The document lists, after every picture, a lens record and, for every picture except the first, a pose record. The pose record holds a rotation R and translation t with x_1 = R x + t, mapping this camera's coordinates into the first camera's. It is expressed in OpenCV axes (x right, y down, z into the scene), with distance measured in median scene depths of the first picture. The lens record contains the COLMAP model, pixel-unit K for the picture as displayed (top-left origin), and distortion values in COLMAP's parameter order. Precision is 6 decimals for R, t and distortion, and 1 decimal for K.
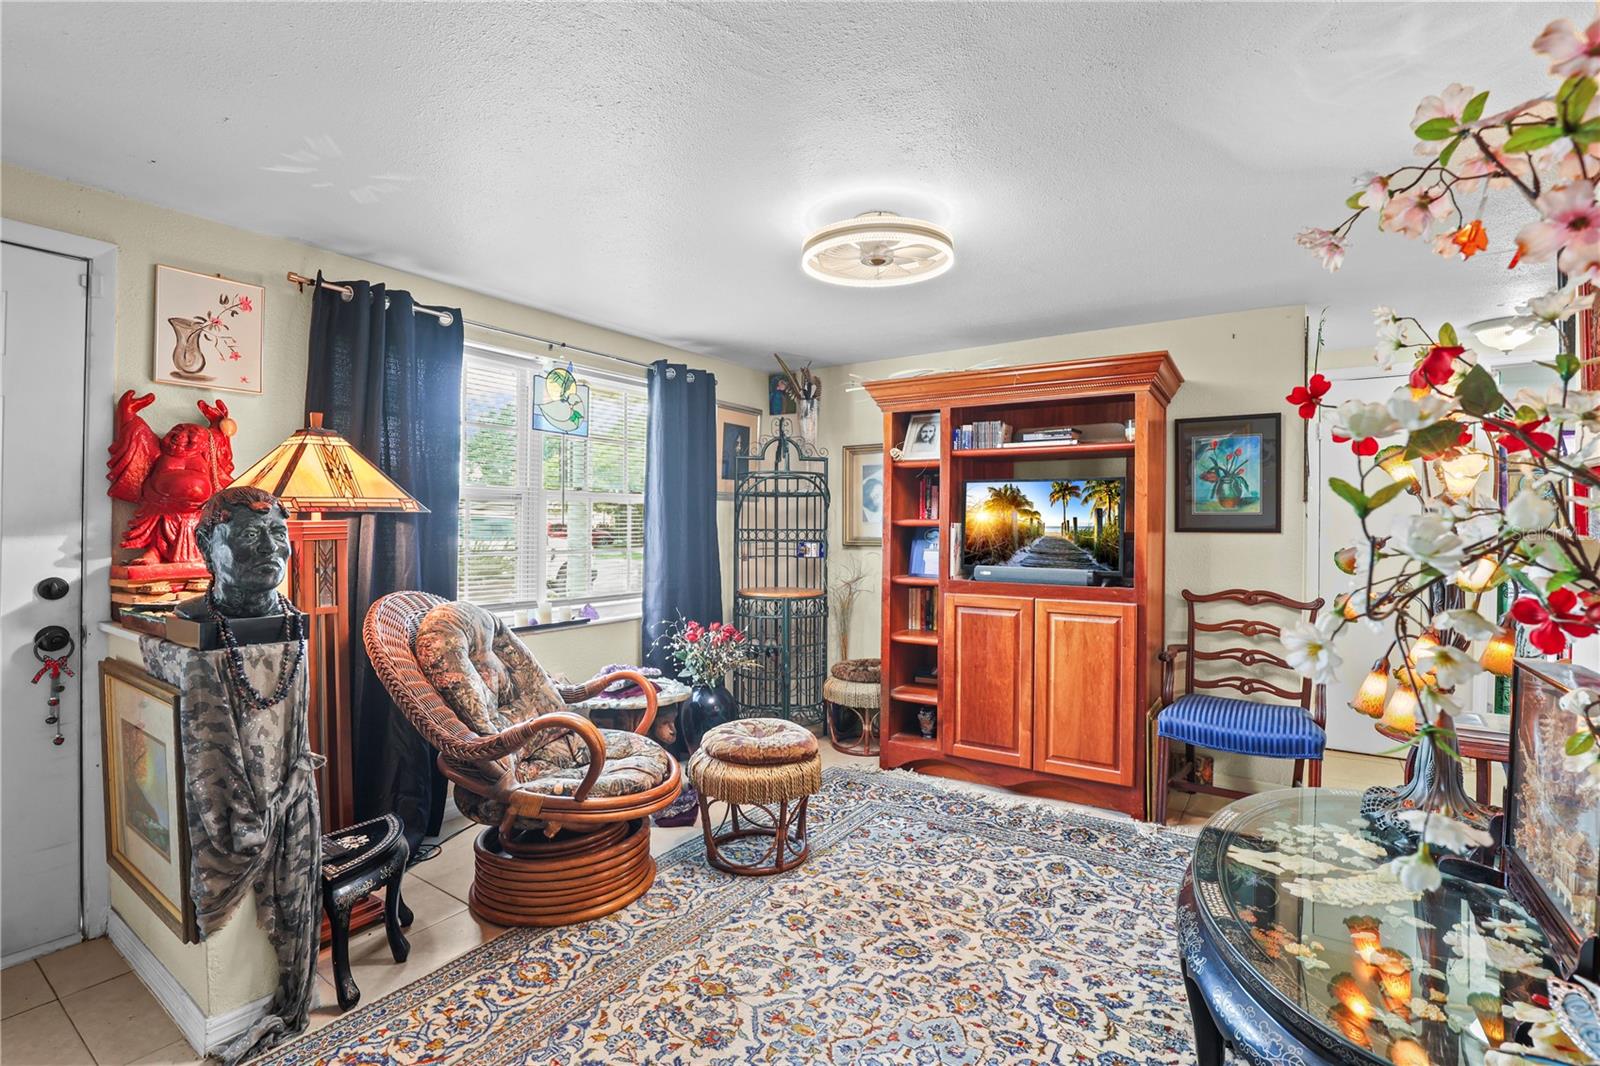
lens RADIAL K [[736.5, 0, 816.4], [0, 736.5, 531.6], [0, 0, 1]] dist [-0.039695, 0.006508]
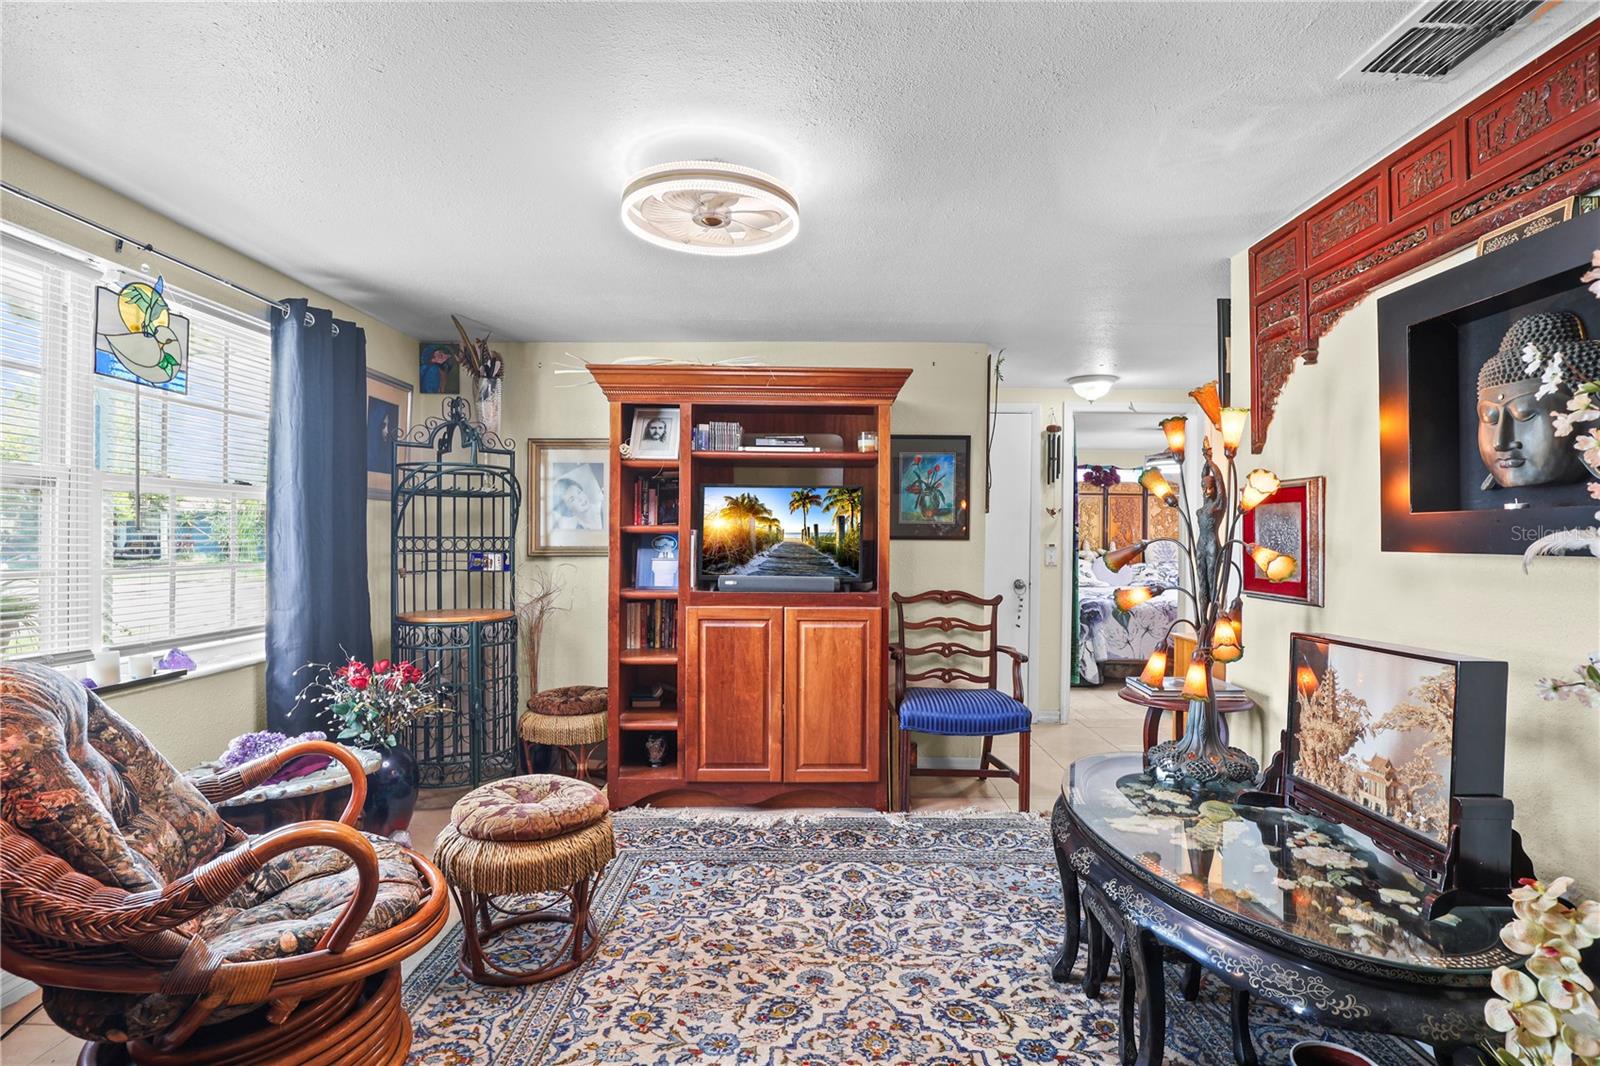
lens RADIAL K [[736.5, 0, 815.4], [0, 736.5, 551.7], [0, 0, 1]] dist [-0.039695, 0.006508]
pose [[0.833912, -0.007934, 0.551841, -0.251045], [0.001099, 0.999919, 0.012715, 0.005345], [-0.551897, -0.009997, 0.833853, 0.190074]]
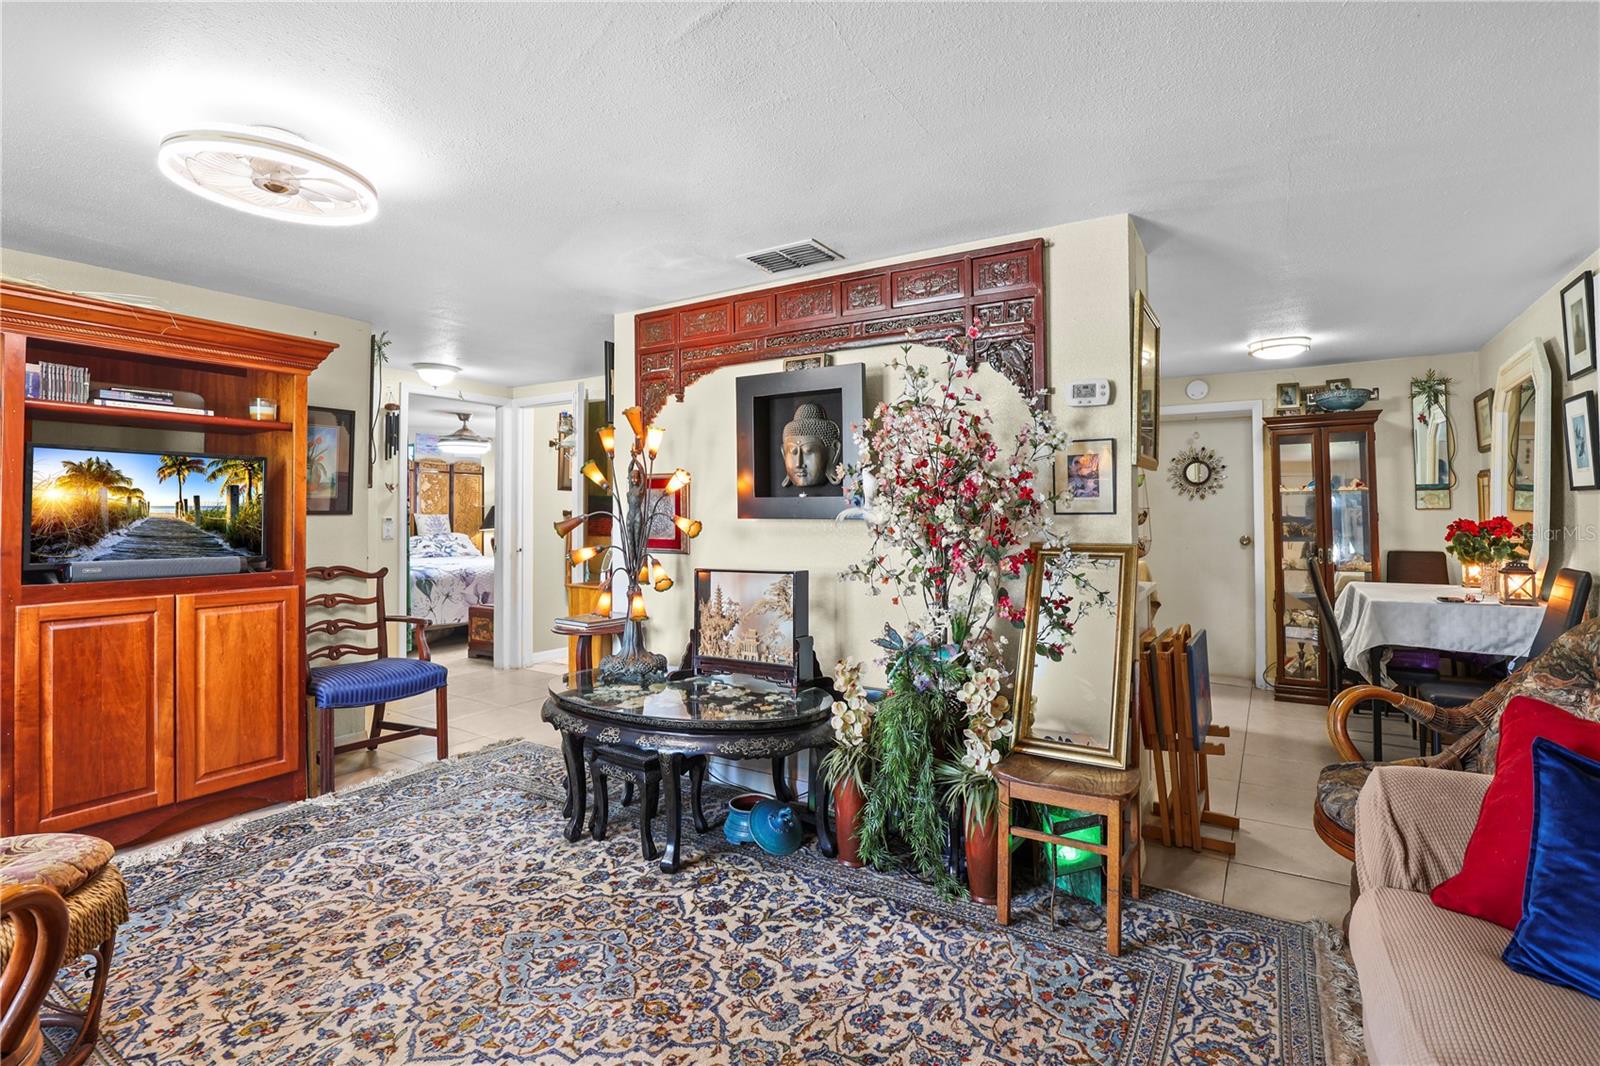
lens RADIAL K [[736.5, 0, 812.3], [0, 736.5, 511.4], [0, 0, 1]] dist [-0.039695, 0.006508]
pose [[-0.035694, 0.001261, 0.999362, -0.644676], [0.008280, 0.999965, -0.000966, 0.004317], [-0.999328, 0.008240, -0.035703, 0.368327]]
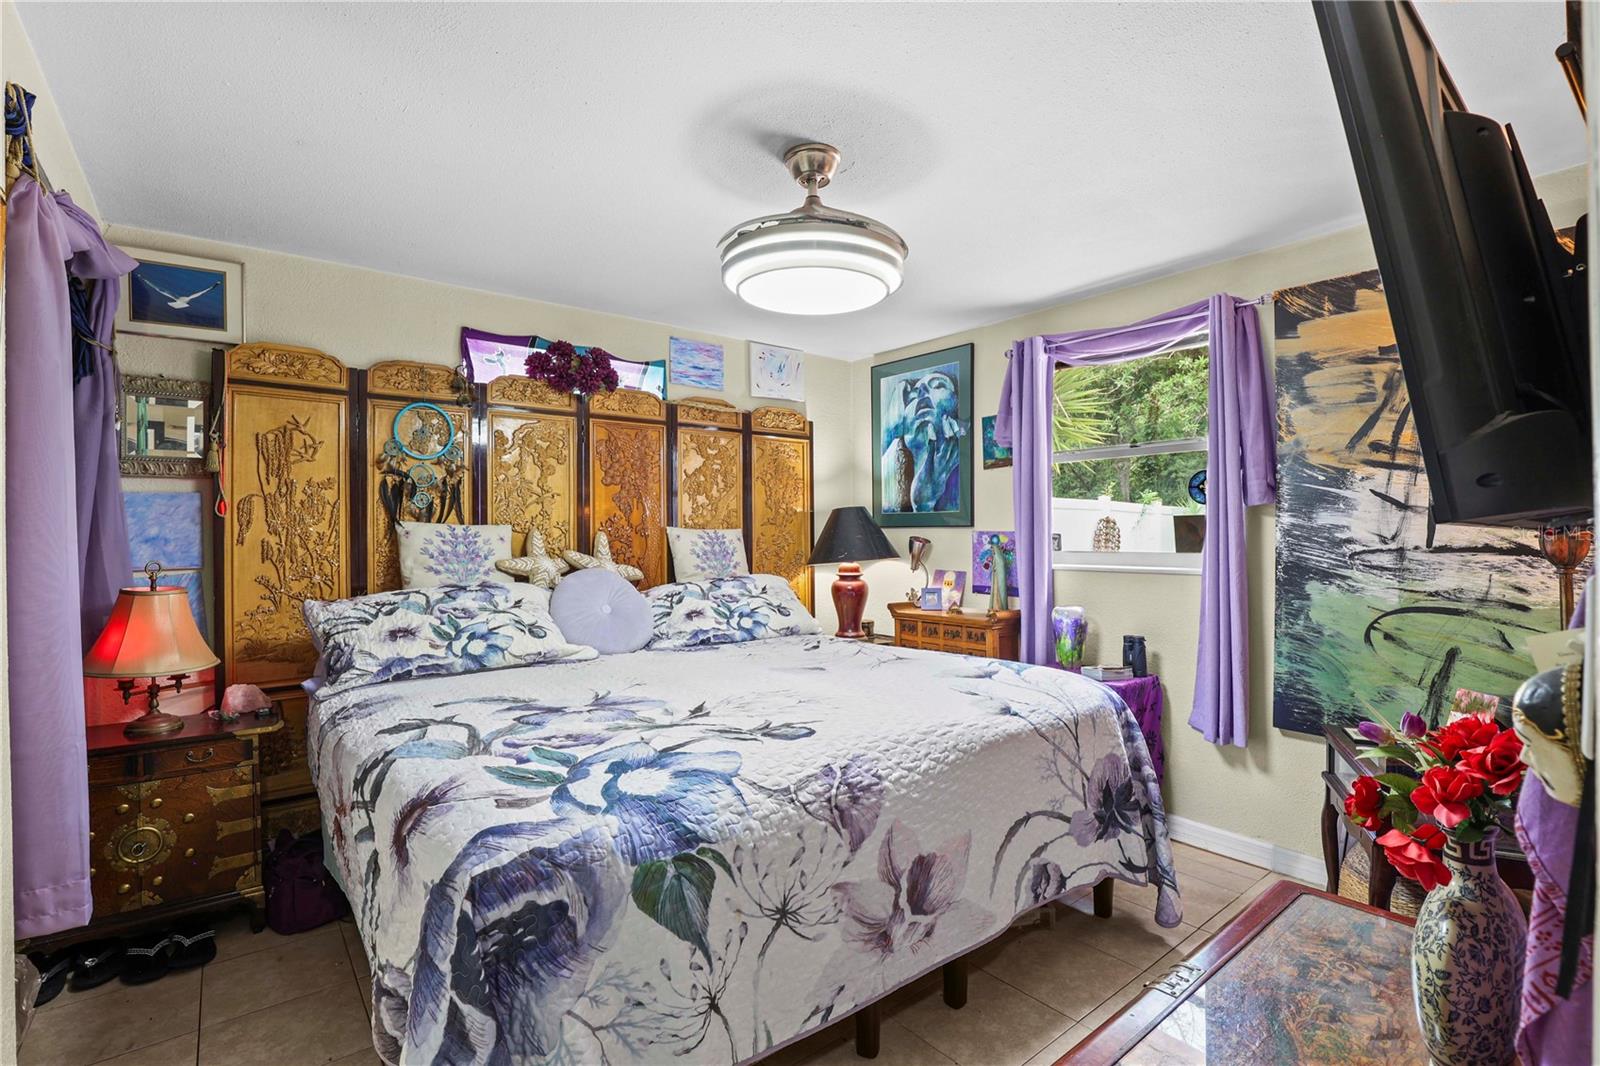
lens RADIAL K [[736.5, 0, 797.8], [0, 736.5, 529.6], [0, 0, 1]] dist [-0.039695, 0.006508]
pose [[0.316673, -0.001621, 0.948533, 1.381040], [0.018645, 0.999816, -0.004516, 0.010575], [-0.948352, 0.019116, 0.316645, 1.334514]]
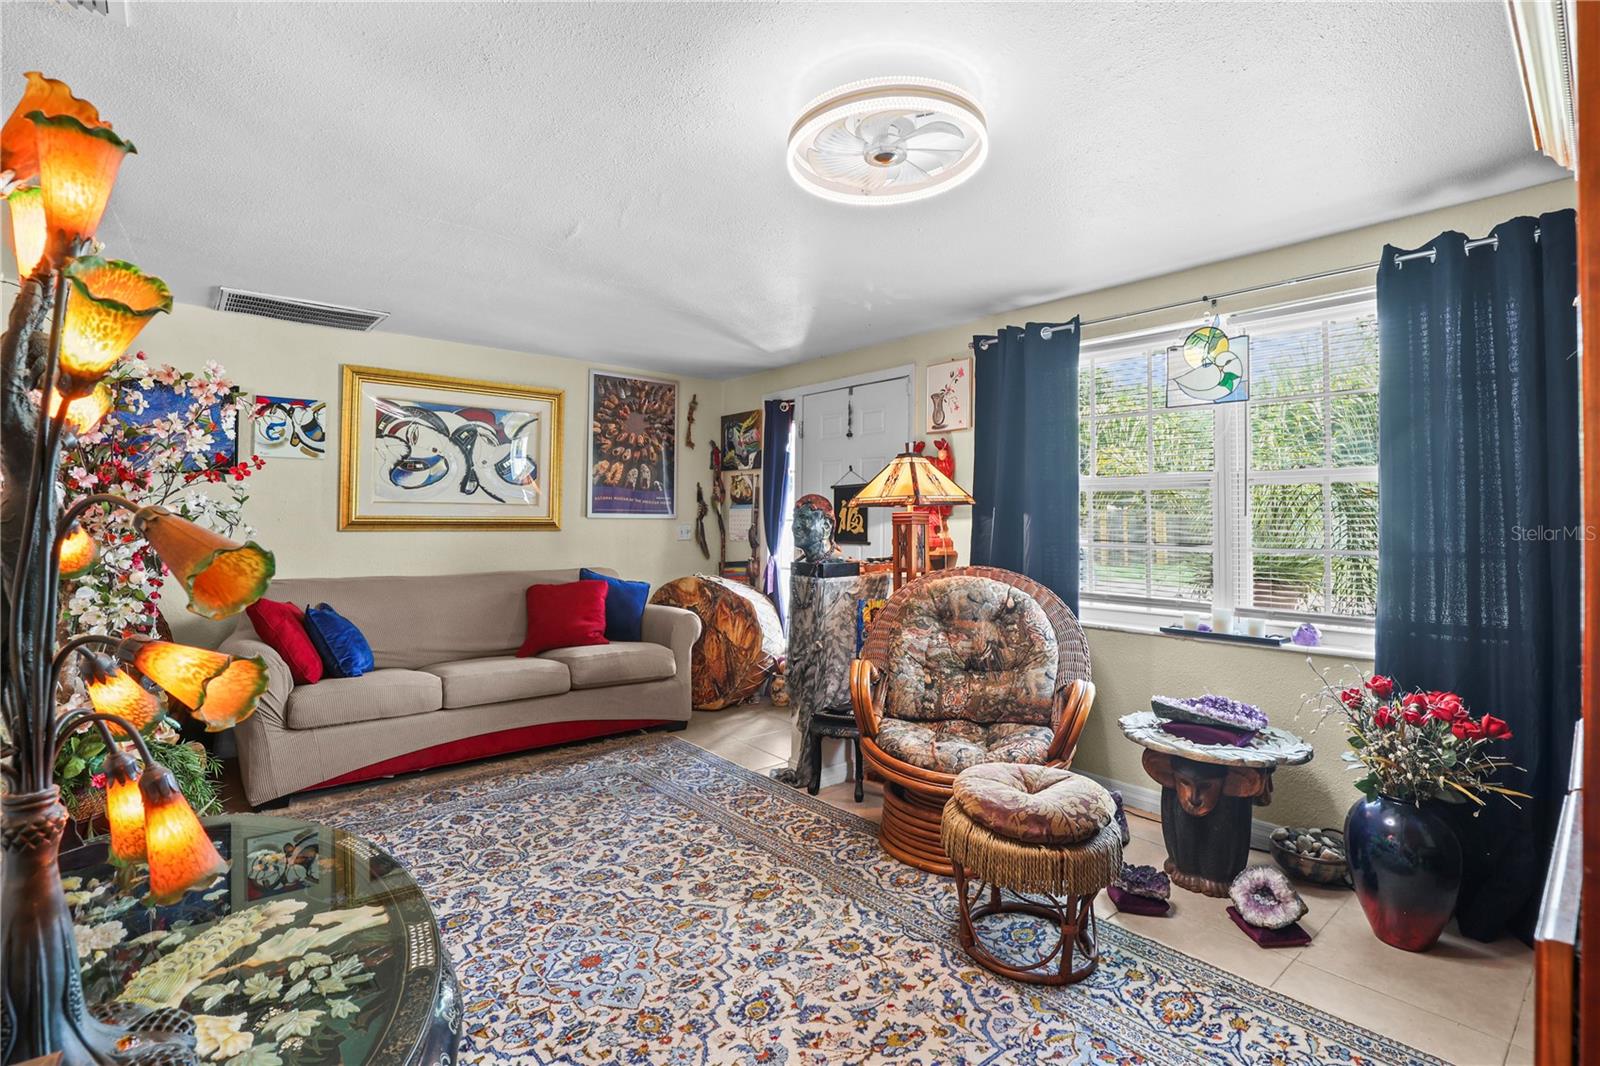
lens RADIAL K [[736.5, 0, 789.3], [0, 736.5, 507.3], [0, 0, 1]] dist [-0.039695, 0.006508]
pose [[-0.292445, -0.025343, -0.955946, 0.714551], [-0.017186, 0.999627, -0.021243, 0.010211], [0.956128, 0.010217, -0.292771, 0.980024]]
